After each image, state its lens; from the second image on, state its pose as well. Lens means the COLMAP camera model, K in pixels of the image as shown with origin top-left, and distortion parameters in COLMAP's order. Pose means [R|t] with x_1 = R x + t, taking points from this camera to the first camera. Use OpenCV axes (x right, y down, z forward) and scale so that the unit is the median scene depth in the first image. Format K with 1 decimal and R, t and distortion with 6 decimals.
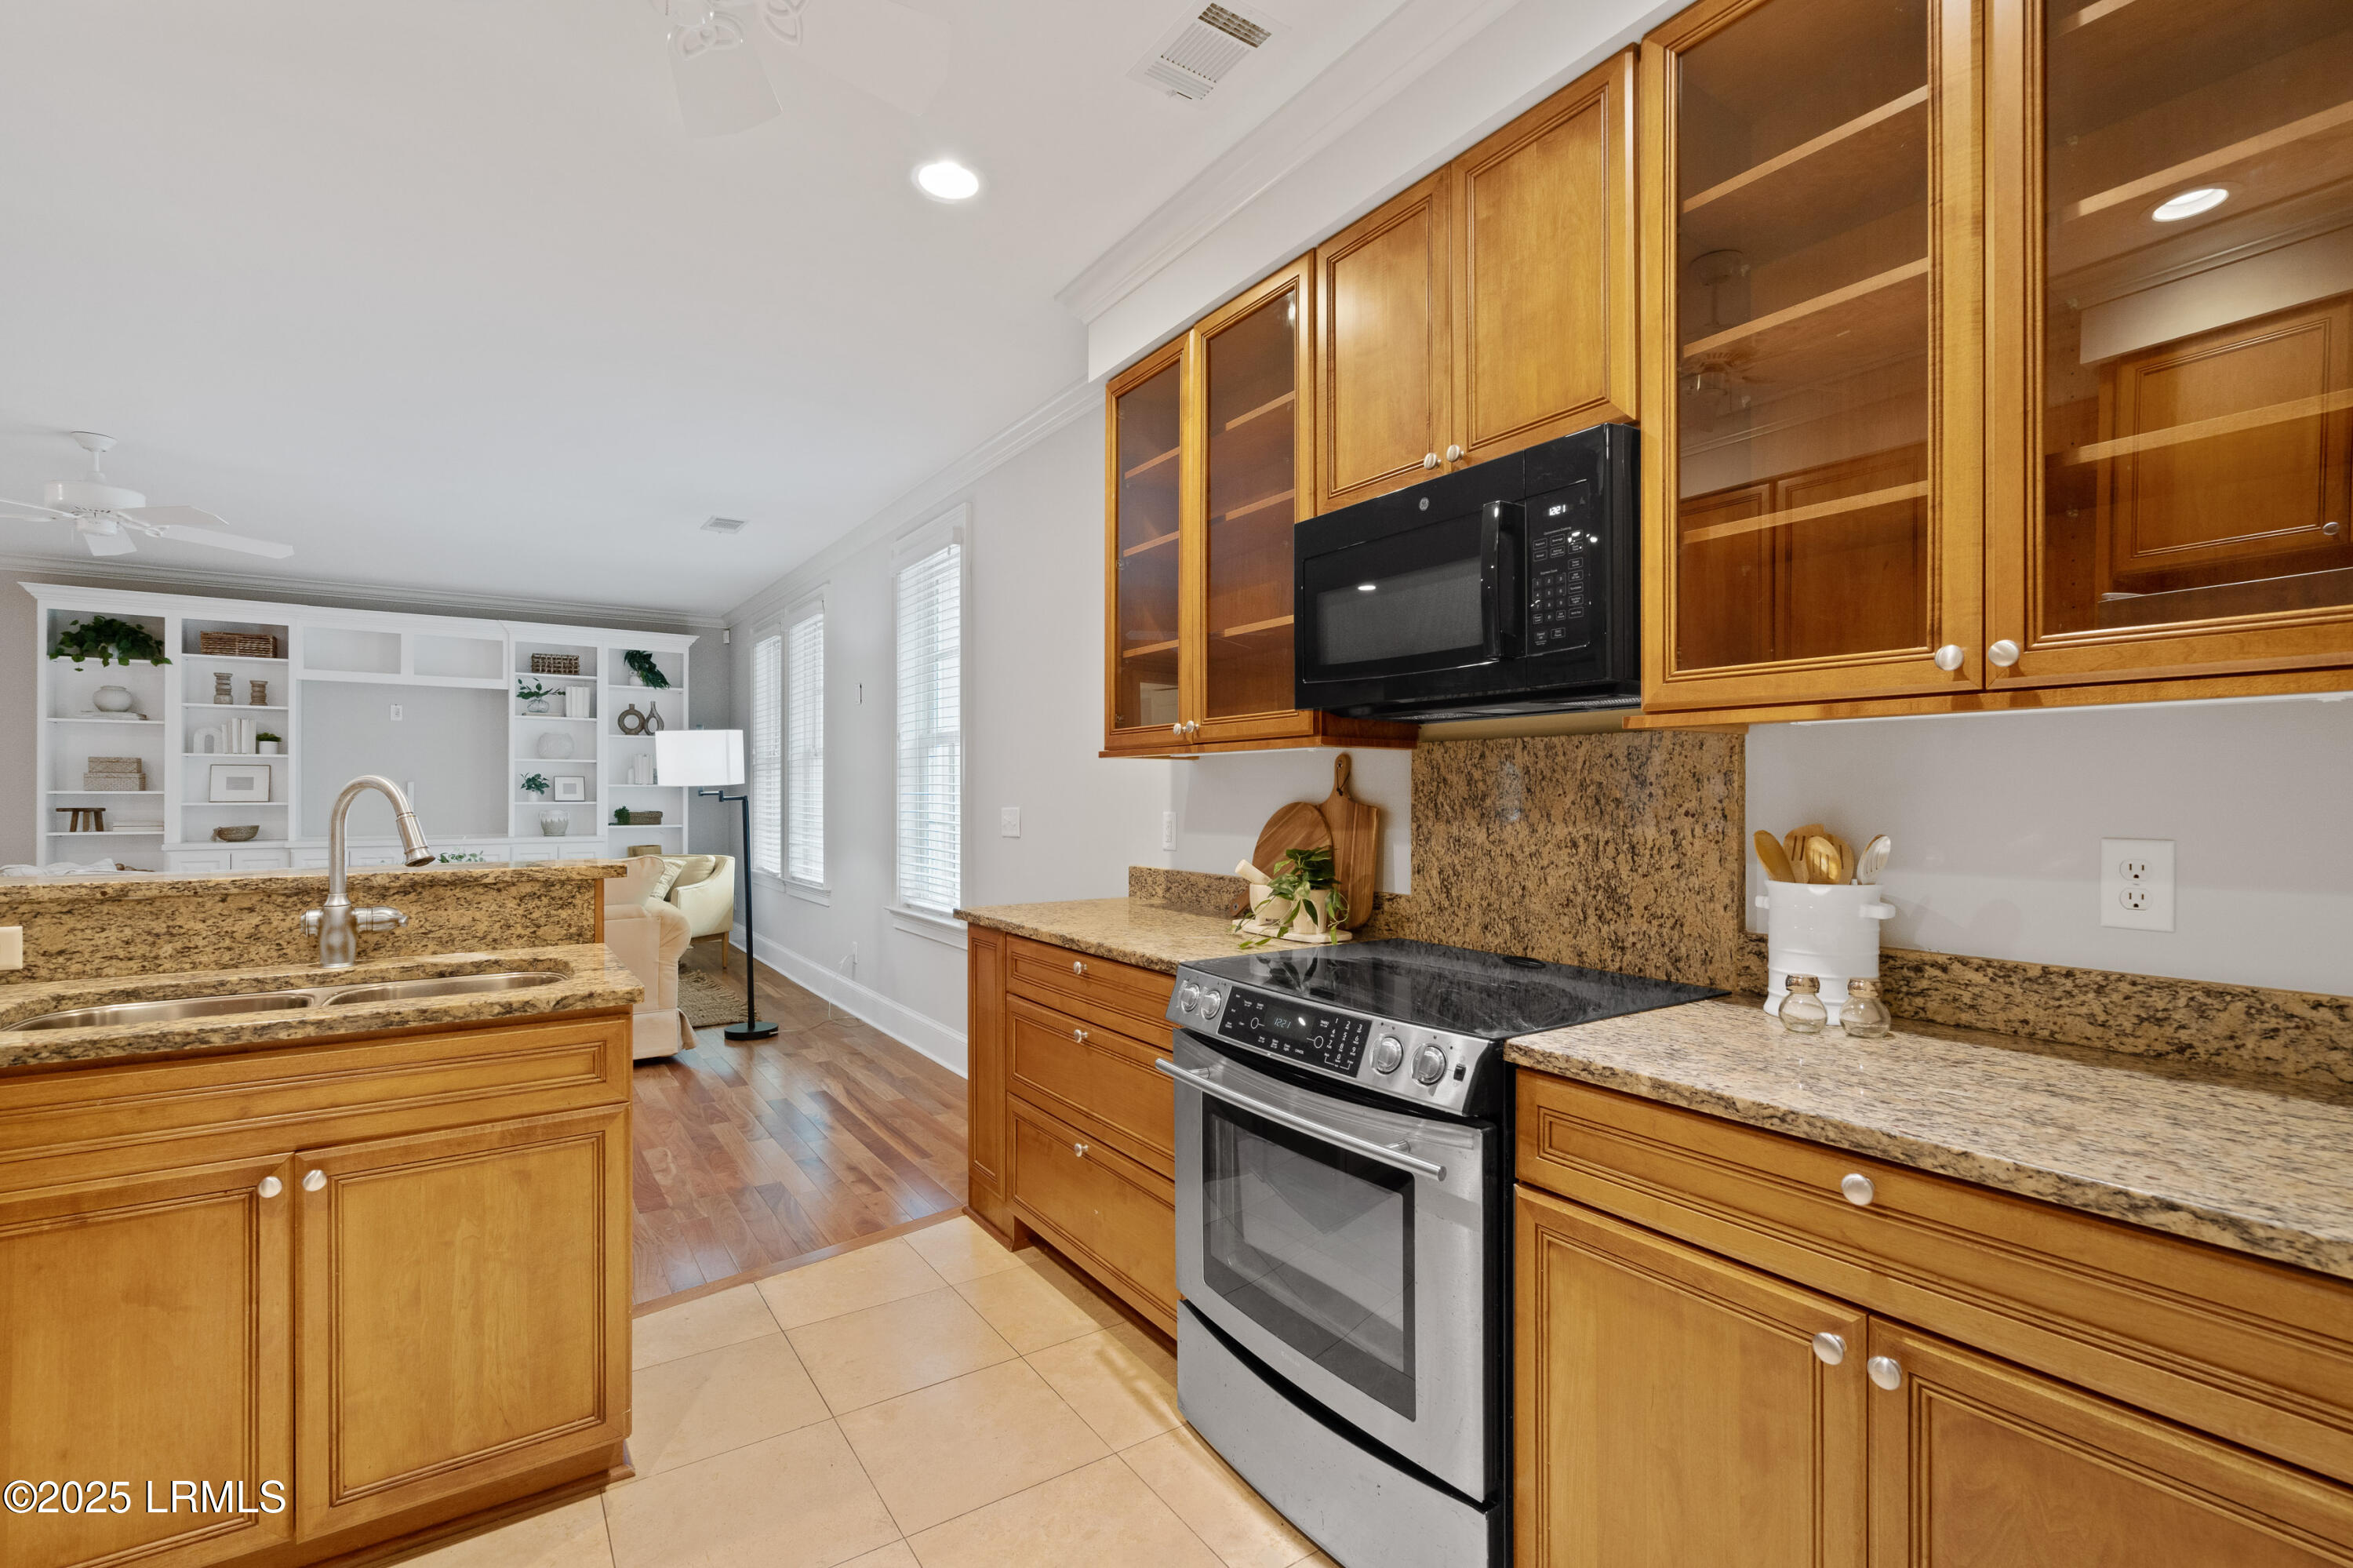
lens RADIAL K [[1072.9, 0, 1183.1], [0, 1072.9, 793.2], [0, 0, 1]] dist [-0.009556, 0.004915]
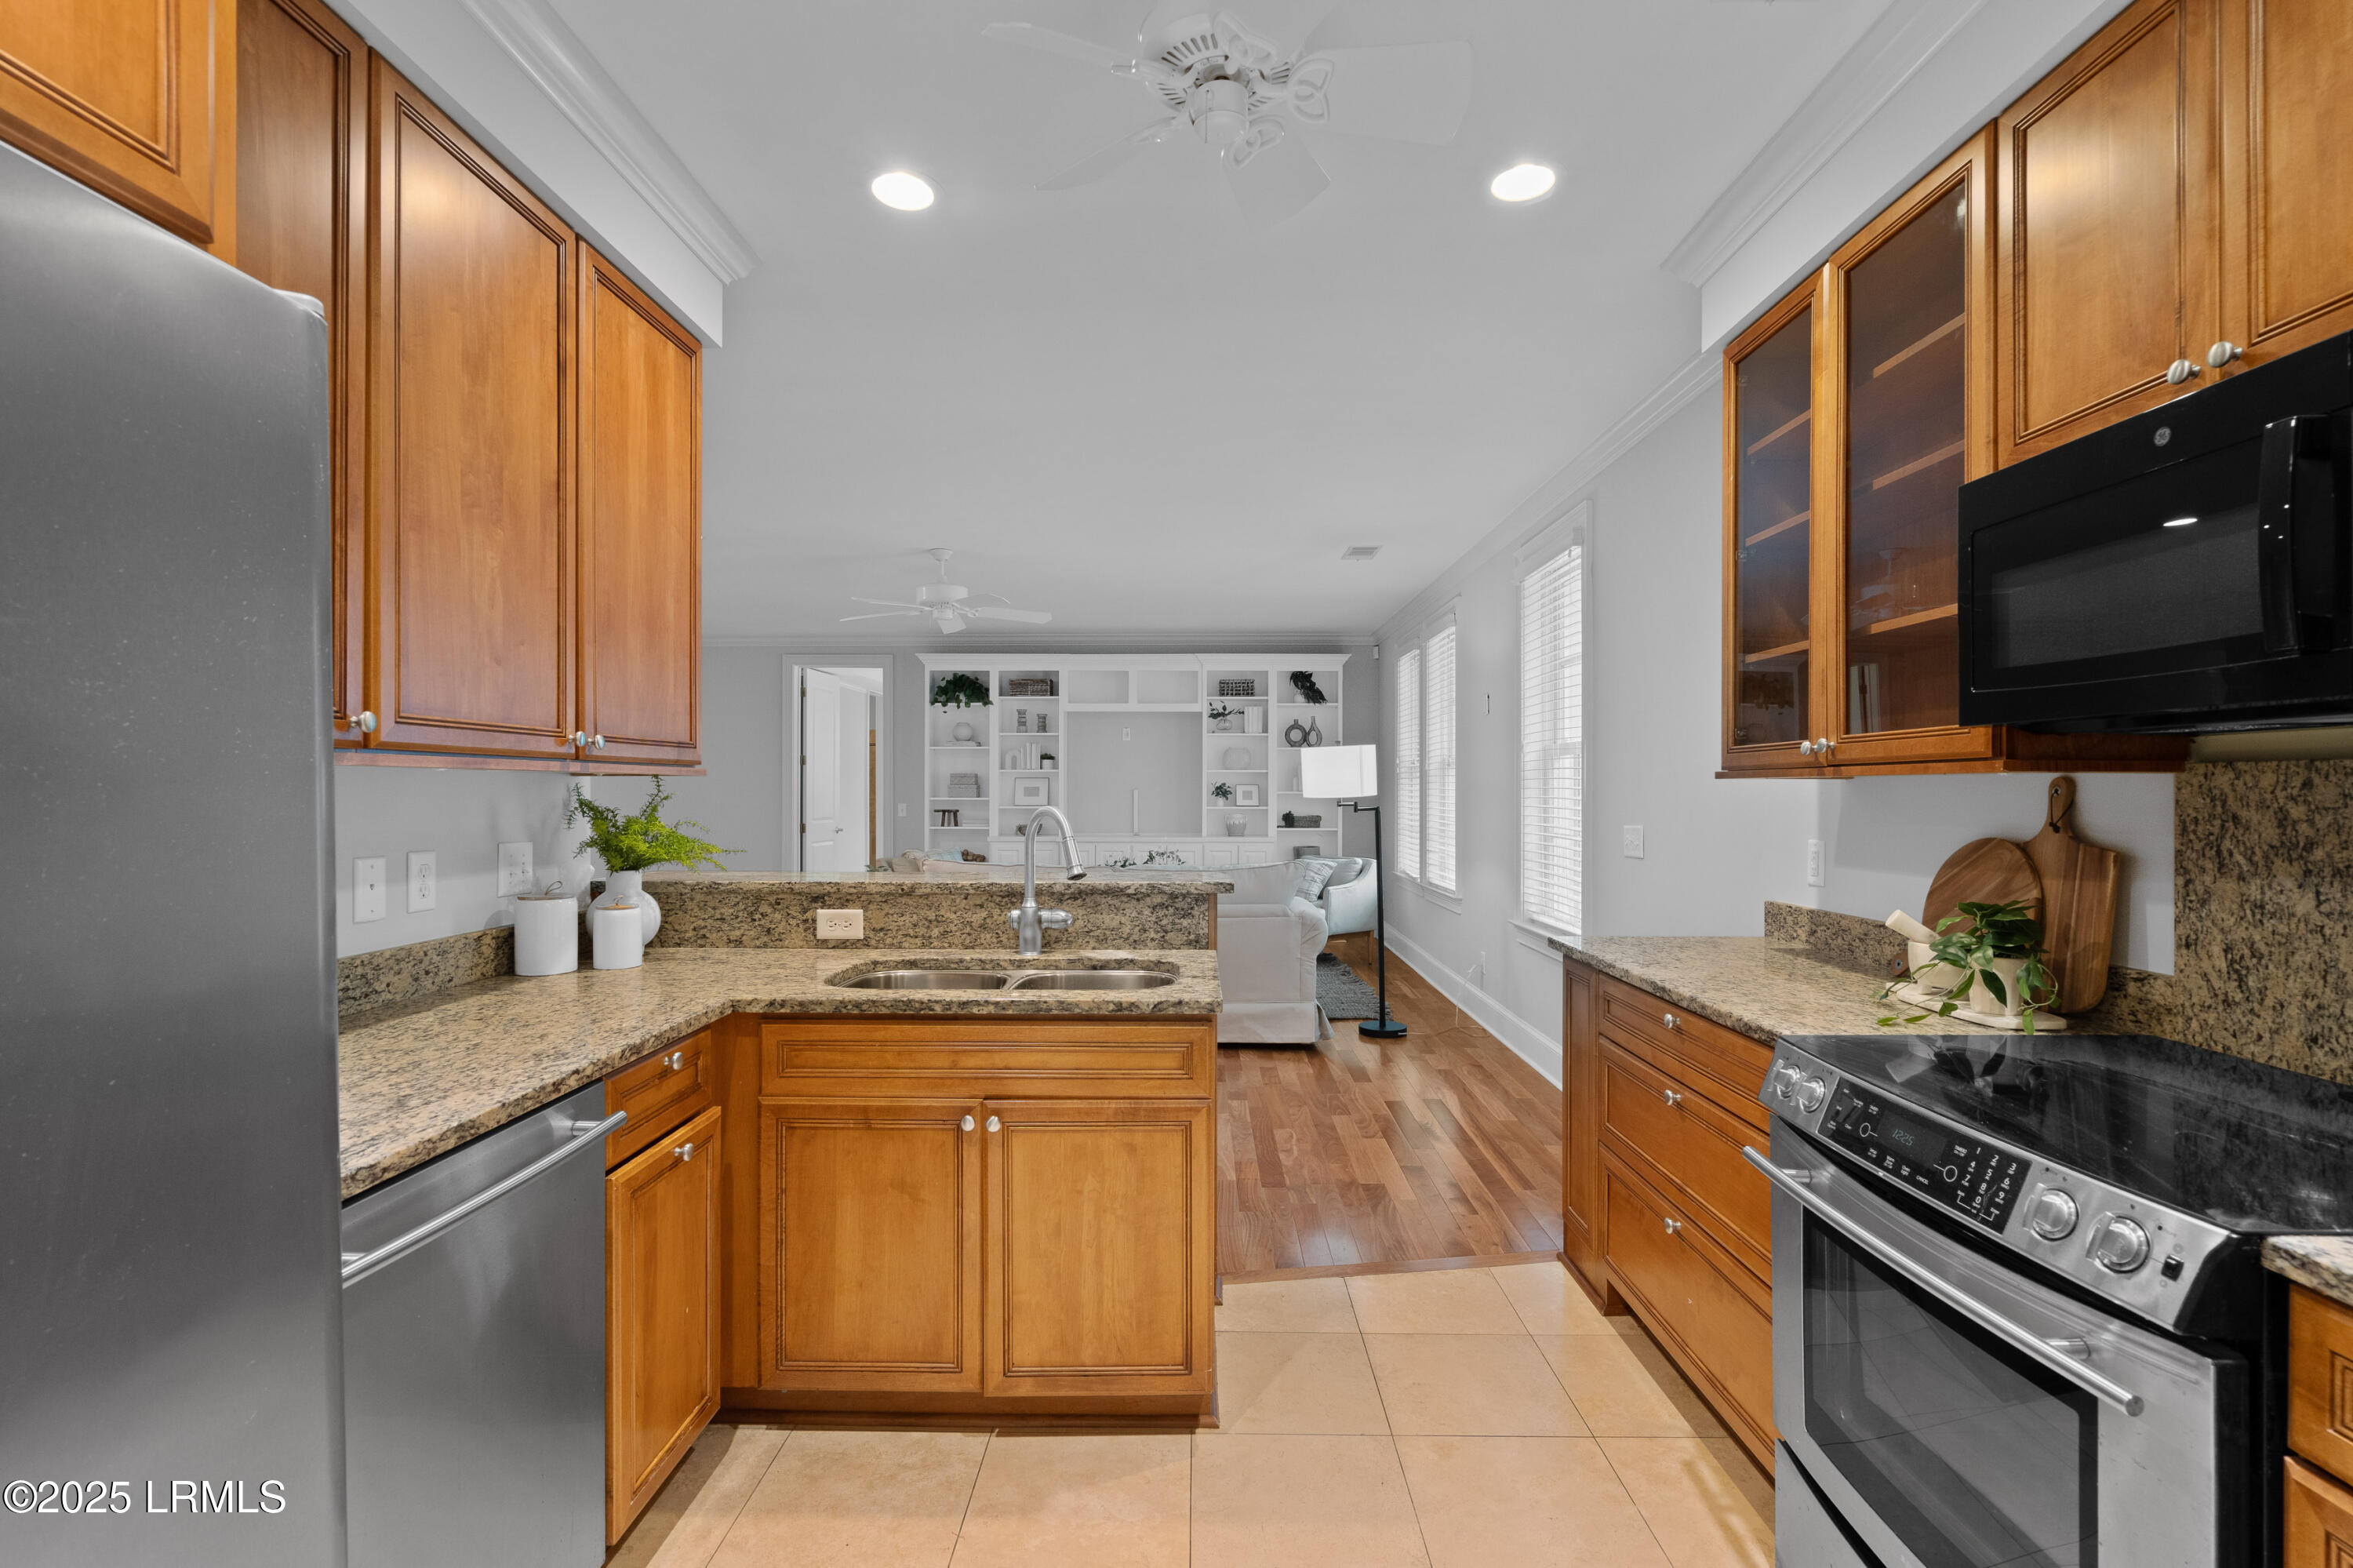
lens RADIAL K [[1069.3, 0, 1170.4], [0, 1069.3, 793.1], [0, 0, 1]] dist [-0.007550, 0.004409]
pose [[0.816440, 0.000577, -0.577429, 0.078207], [0.000704, 0.999998, 0.001995, -0.029582], [0.577429, -0.002035, 0.816438, 0.039024]]
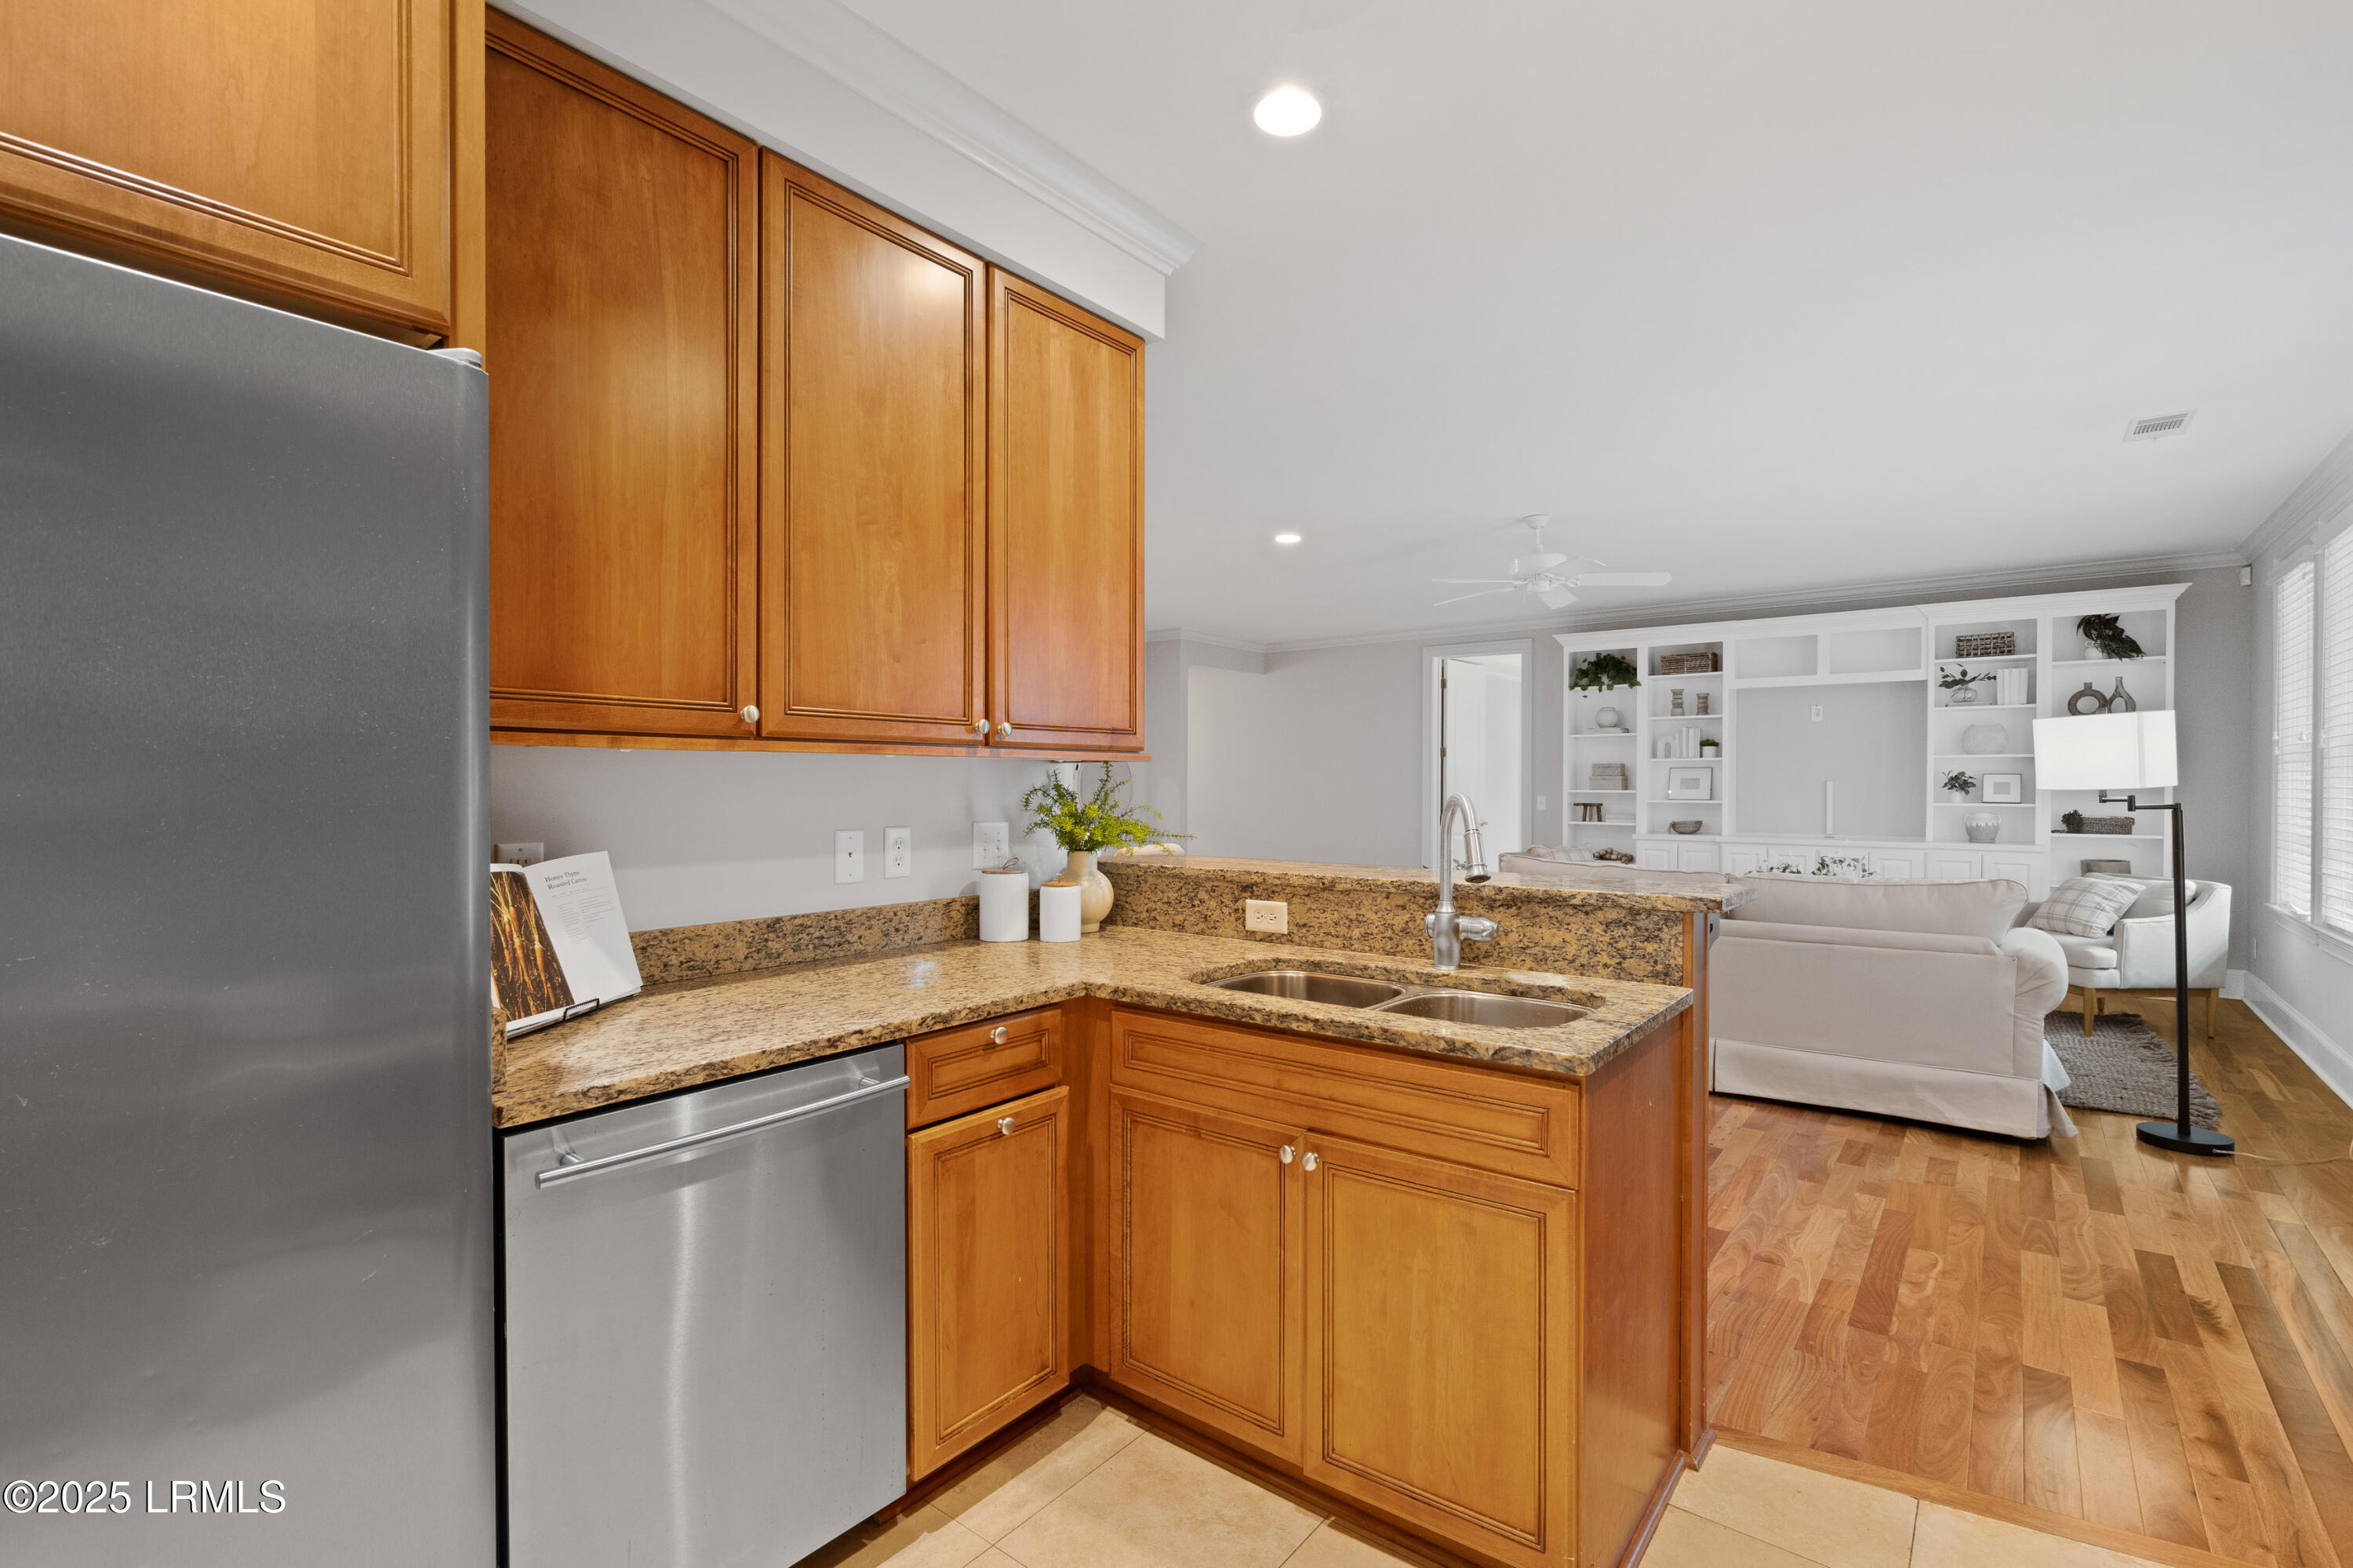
lens RADIAL K [[1069.3, 0, 1170.4], [0, 1069.3, 793.1], [0, 0, 1]] dist [-0.007550, 0.004409]
pose [[0.301509, 0.006555, -0.953441, 0.135795], [-0.000283, 0.999977, 0.006785, -0.019803], [0.953463, -0.001776, 0.301504, 0.348021]]
